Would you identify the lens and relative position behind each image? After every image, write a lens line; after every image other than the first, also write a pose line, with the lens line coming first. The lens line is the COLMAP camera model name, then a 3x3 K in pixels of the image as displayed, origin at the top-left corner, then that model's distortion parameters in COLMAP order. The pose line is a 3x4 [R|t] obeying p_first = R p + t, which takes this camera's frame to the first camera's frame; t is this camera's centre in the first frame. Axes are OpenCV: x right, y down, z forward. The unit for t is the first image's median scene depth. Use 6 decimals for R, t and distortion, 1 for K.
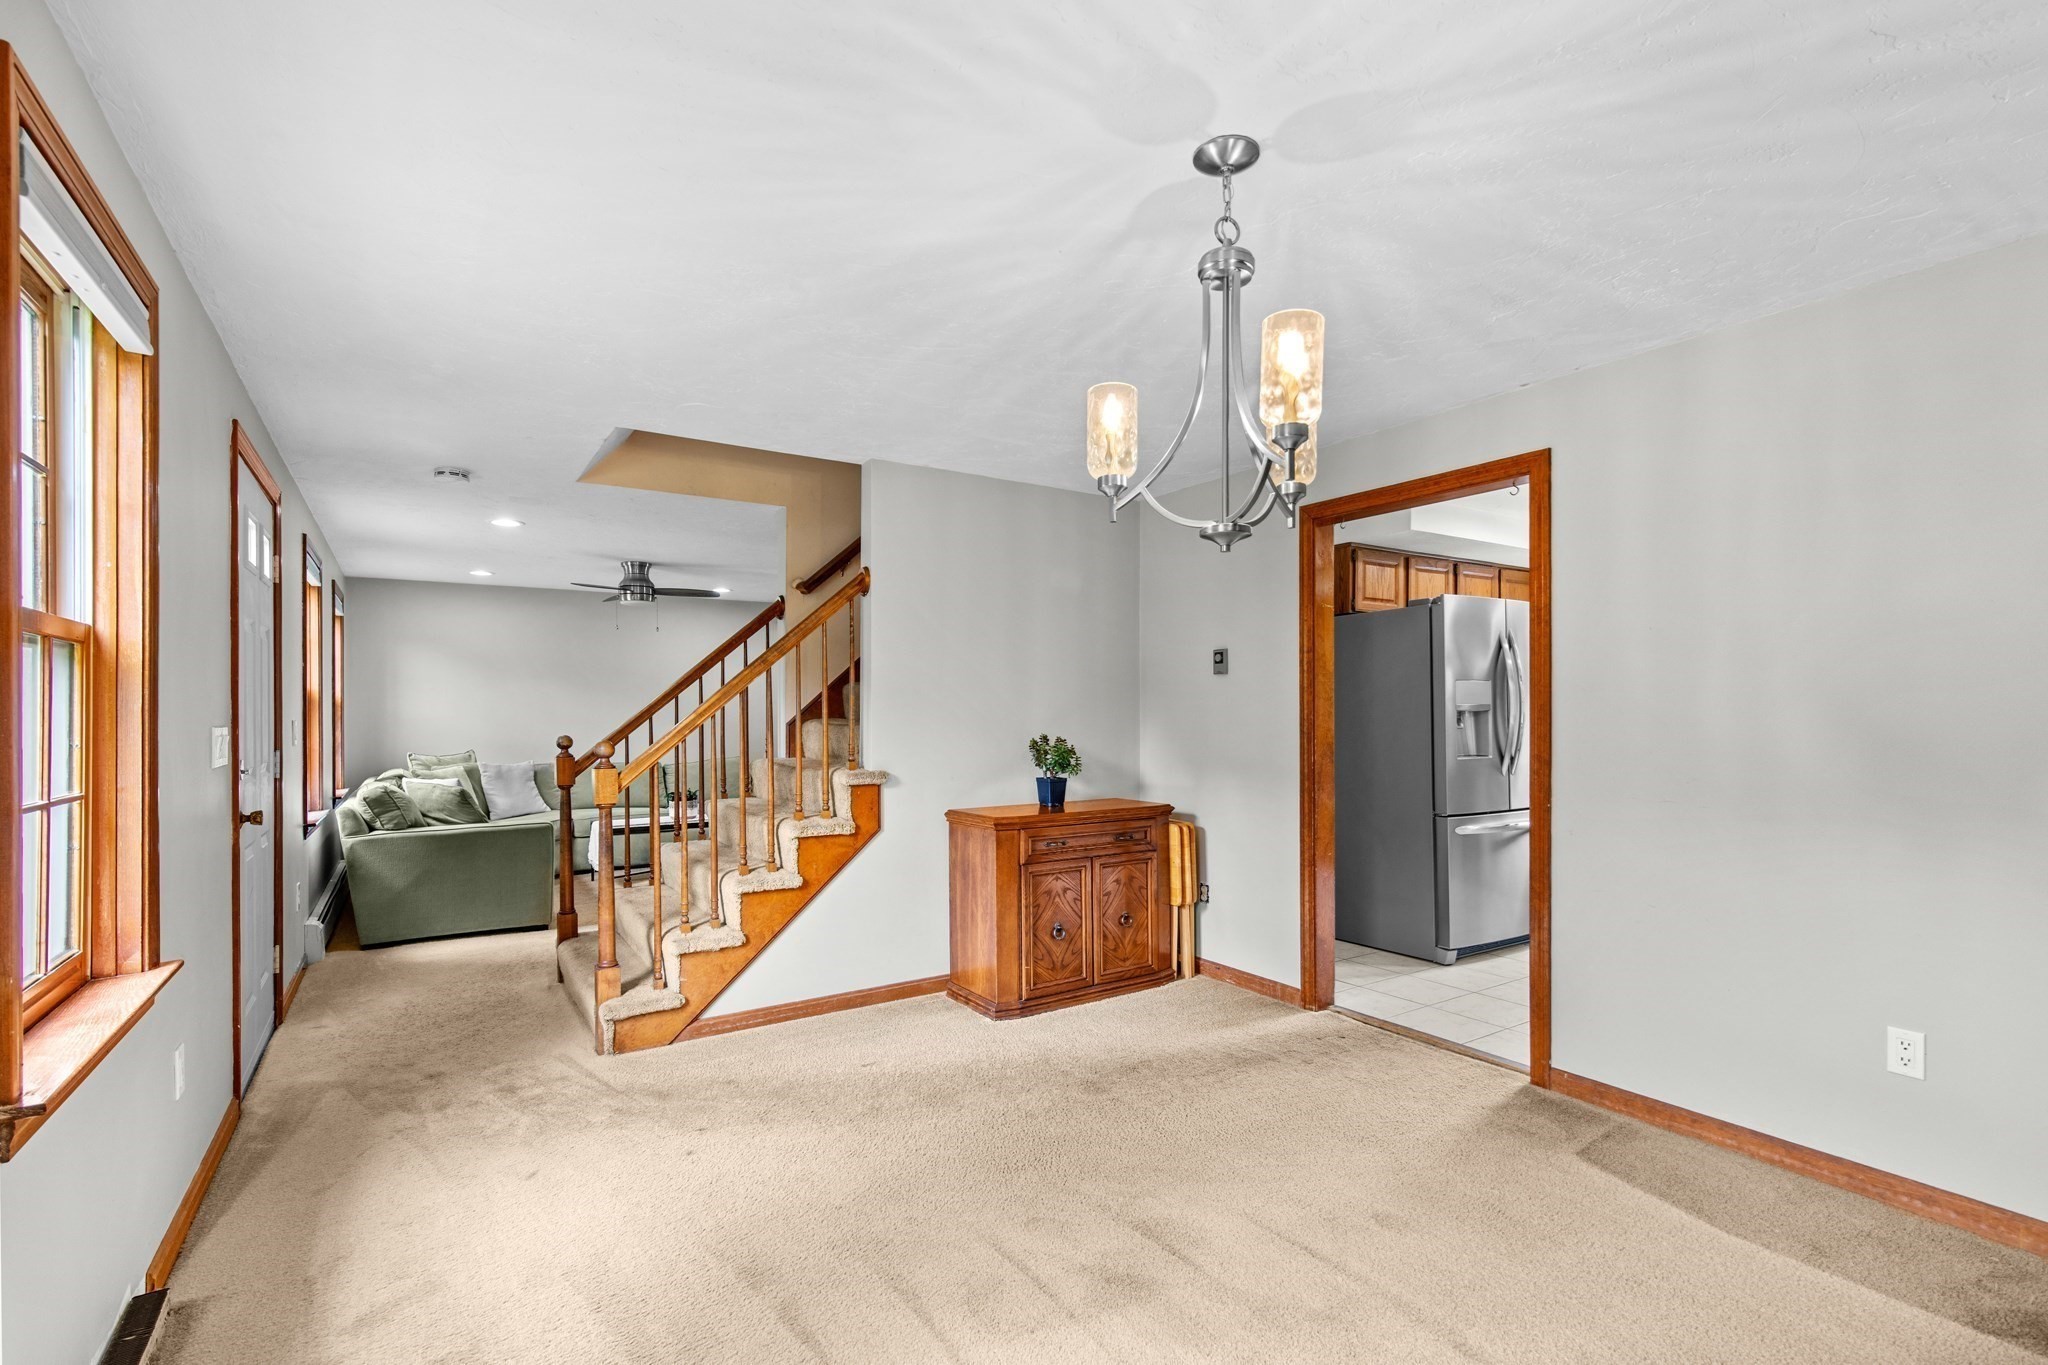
lens RADIAL K [[925.0, 0, 1031.1], [0, 925.0, 714.0], [0, 0, 1]] dist [0.000295, -0.000036]
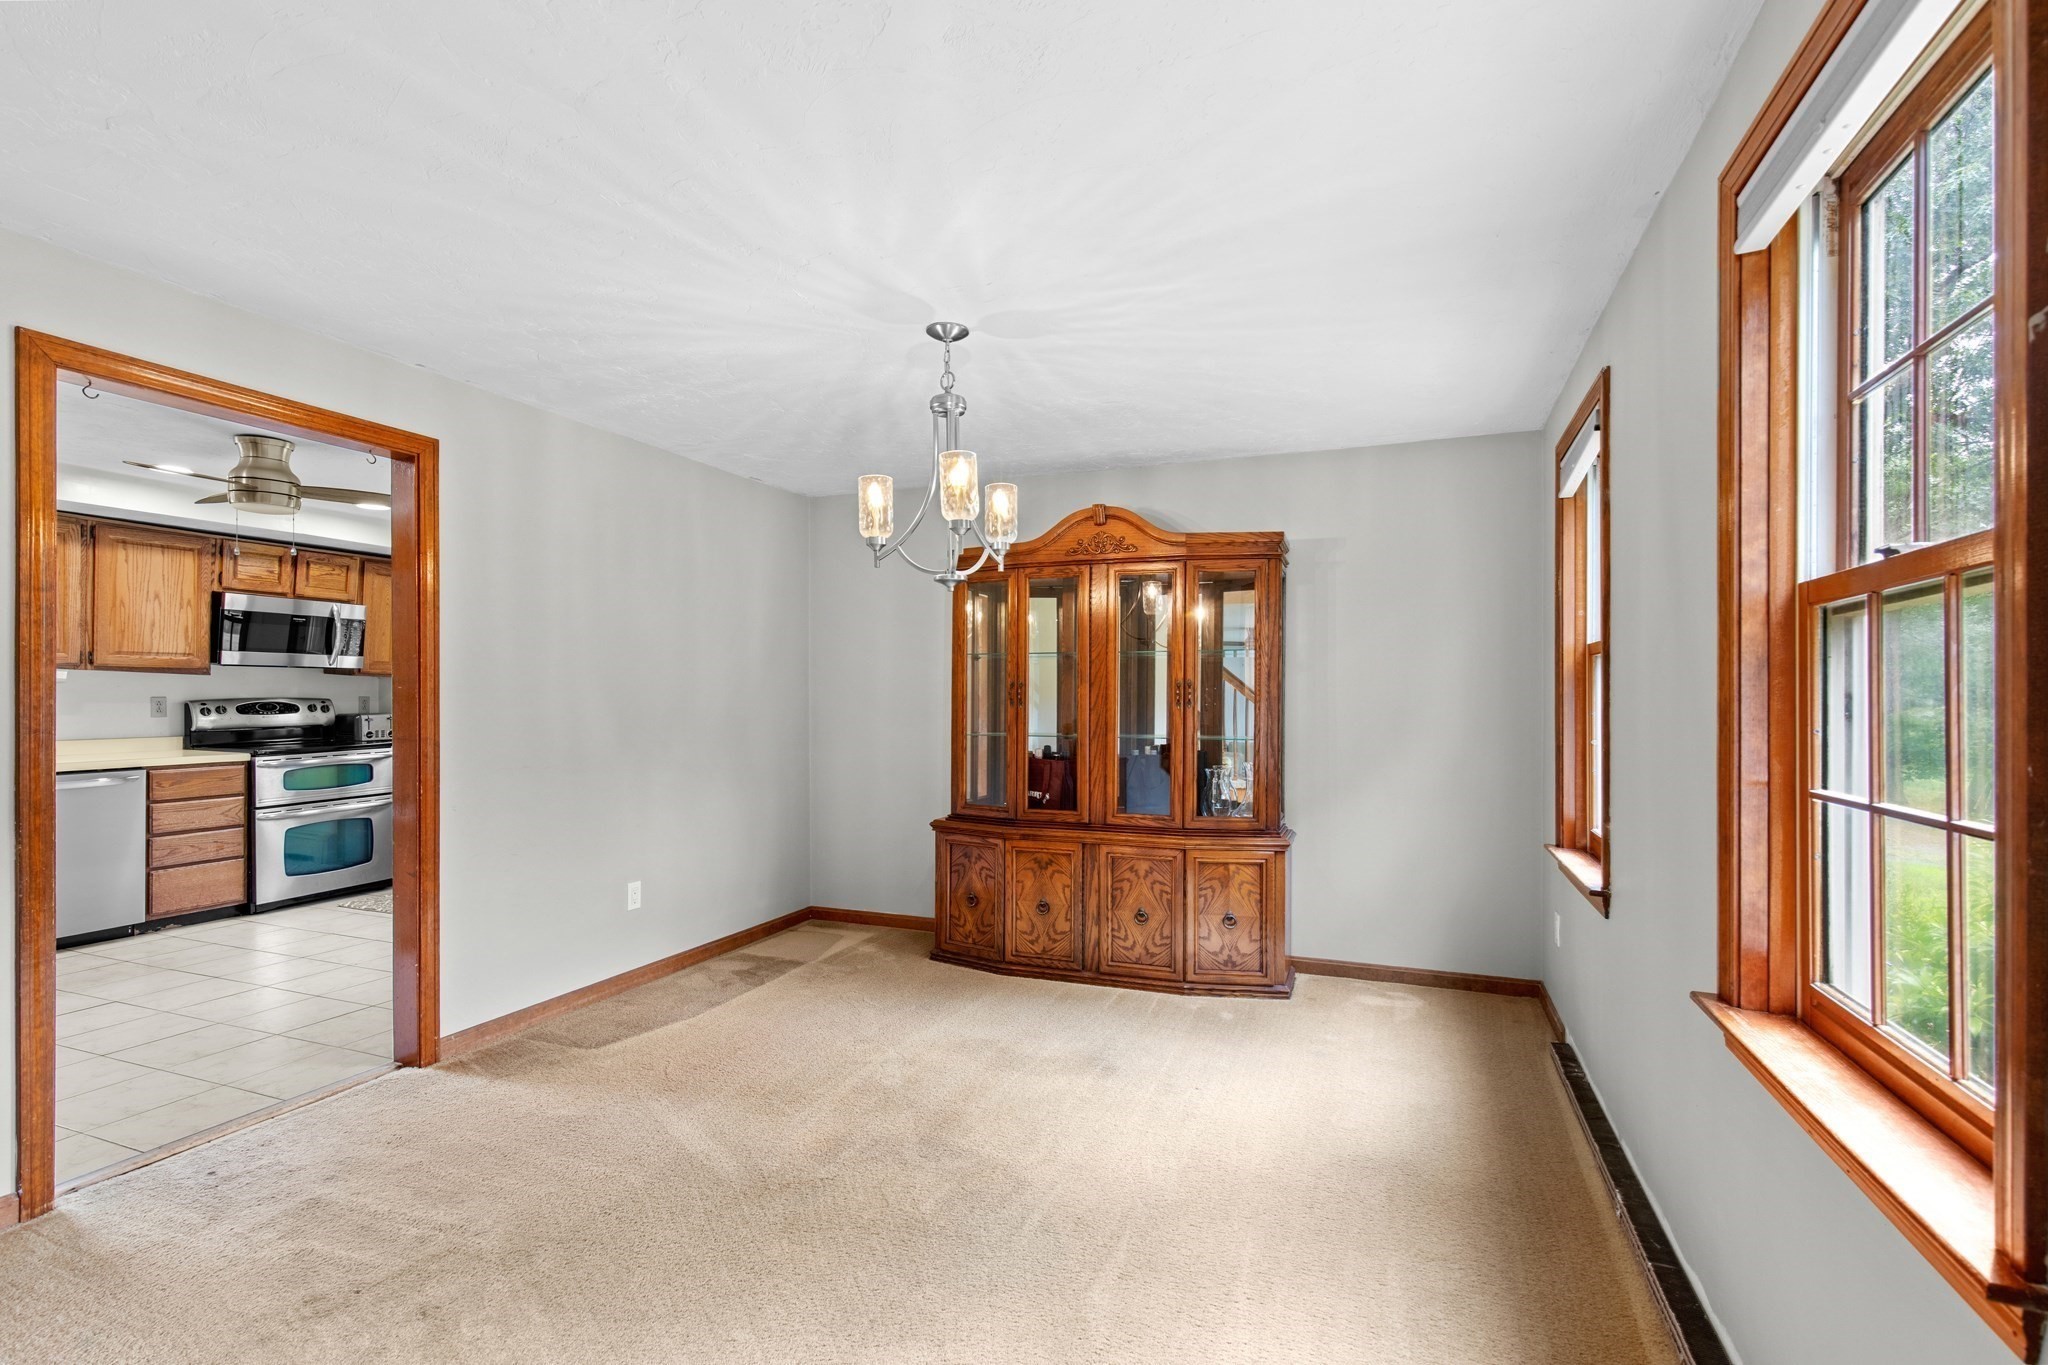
lens RADIAL K [[945.5, 0, 1029.2], [0, 945.5, 692.2], [0, 0, 1]] dist [-0.000452, -0.000066]
pose [[-0.579891, 0.003134, 0.814688, -0.908876], [-0.000850, 0.999990, -0.004452, -0.004730], [-0.814693, -0.003275, -0.579883, 1.421190]]
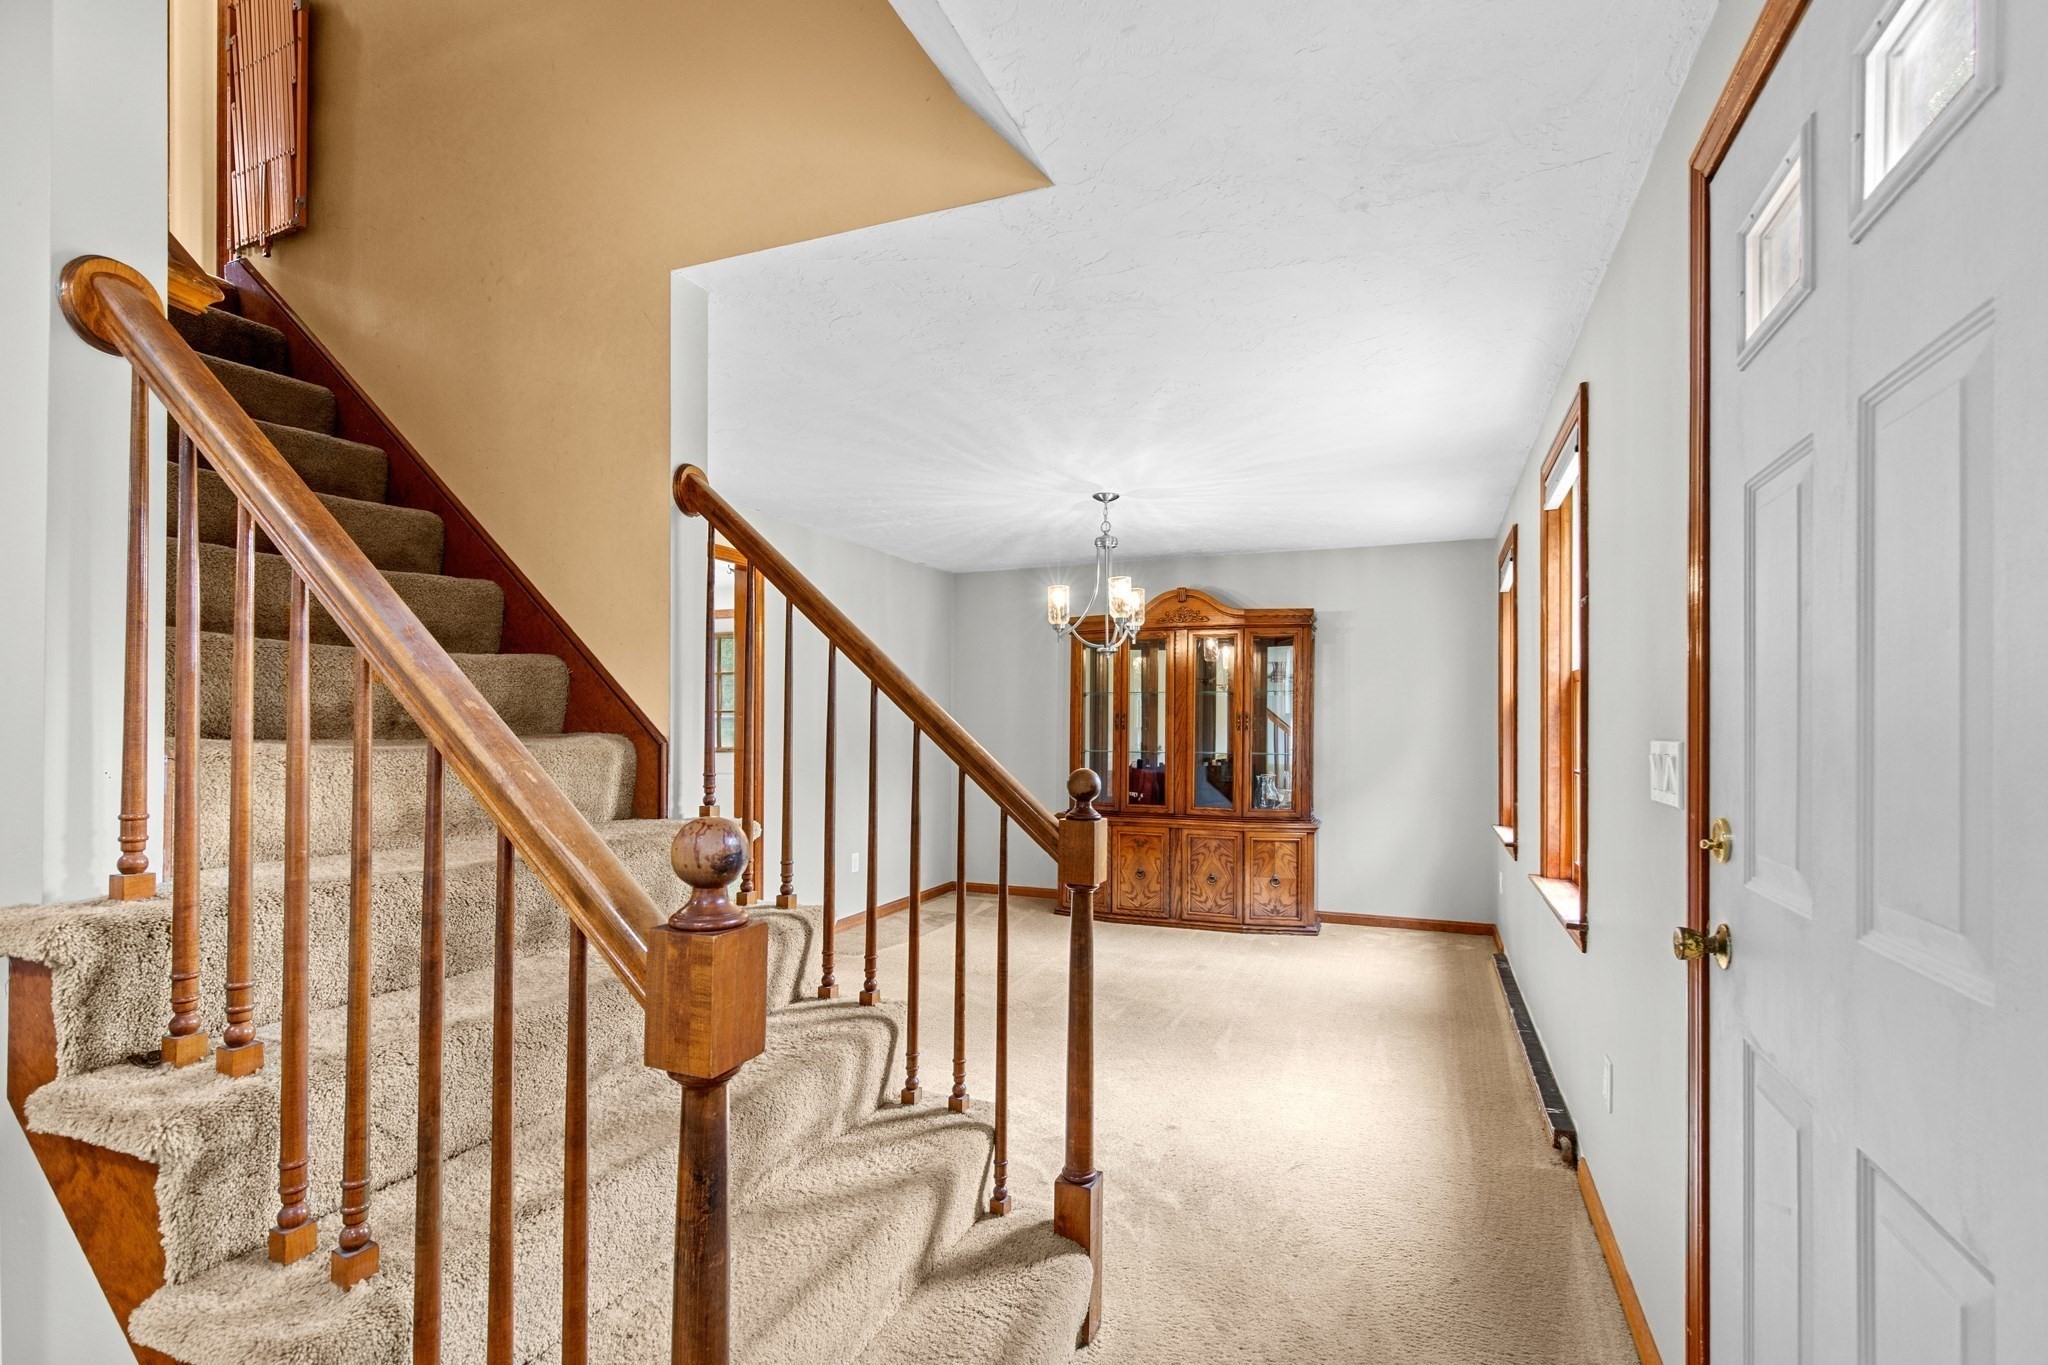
lens RADIAL K [[925.0, 0, 1031.1], [0, 925.0, 714.0], [0, 0, 1]] dist [0.000295, -0.000036]
pose [[-0.561679, 0.005686, 0.827335, -1.401883], [-0.003202, 0.999954, -0.009046, -0.007496], [-0.827349, -0.007730, -0.561635, 2.069466]]
